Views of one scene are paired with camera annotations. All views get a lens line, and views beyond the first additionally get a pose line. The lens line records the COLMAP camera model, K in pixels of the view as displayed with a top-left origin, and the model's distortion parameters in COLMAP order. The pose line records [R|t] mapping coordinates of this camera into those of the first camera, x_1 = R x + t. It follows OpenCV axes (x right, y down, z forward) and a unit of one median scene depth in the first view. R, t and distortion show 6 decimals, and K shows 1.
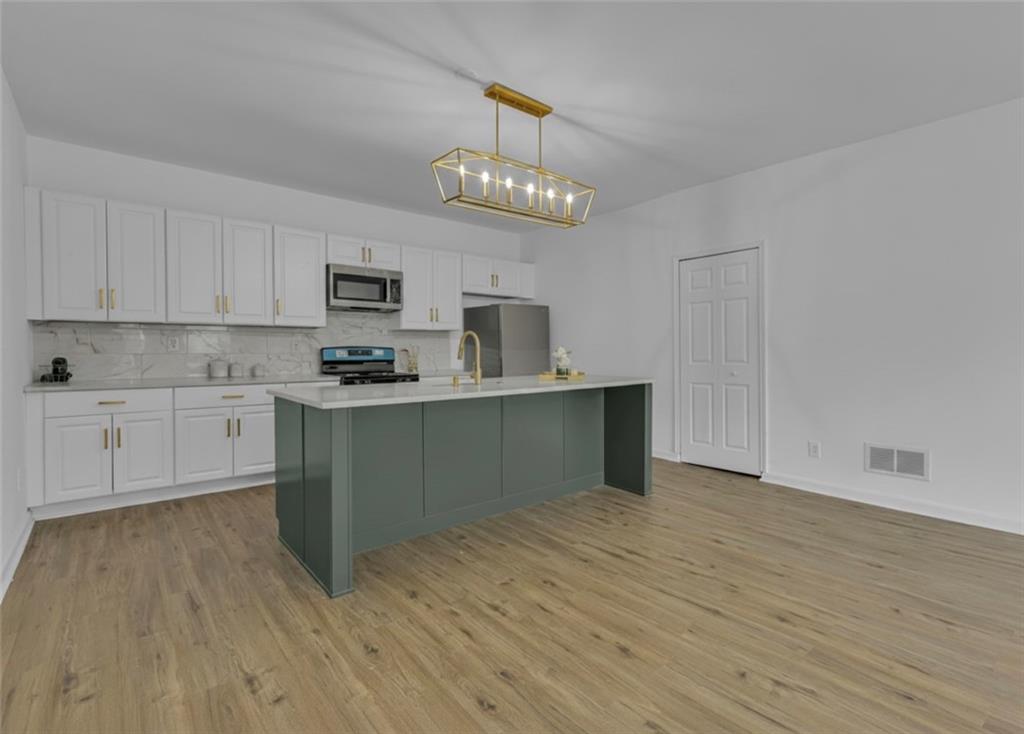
lens RADIAL K [[493.7, 0, 513.5], [0, 493.7, 353.0], [0, 0, 1]] dist [-0.000698, -0.000051]
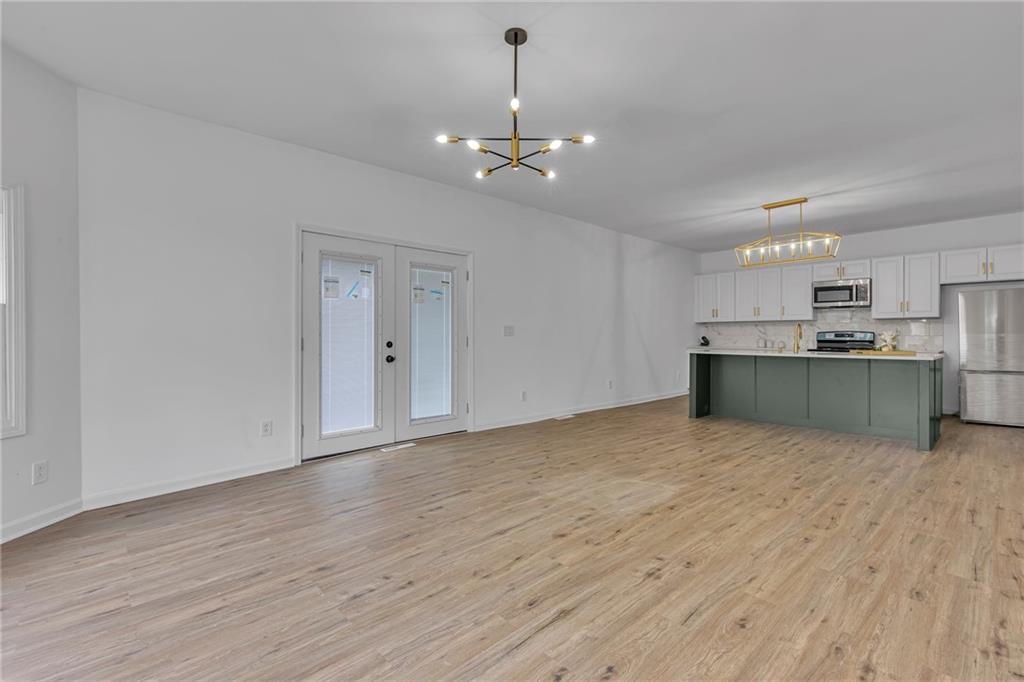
lens RADIAL K [[461.6, 0, 517.3], [0, 461.6, 334.1], [0, 0, 1]] dist [0.004503, -0.000159]
pose [[0.043250, 0.002993, -0.999060, 1.092958], [-0.003763, 0.999989, 0.002832, -0.004749], [0.999057, 0.003637, 0.043261, -0.064117]]
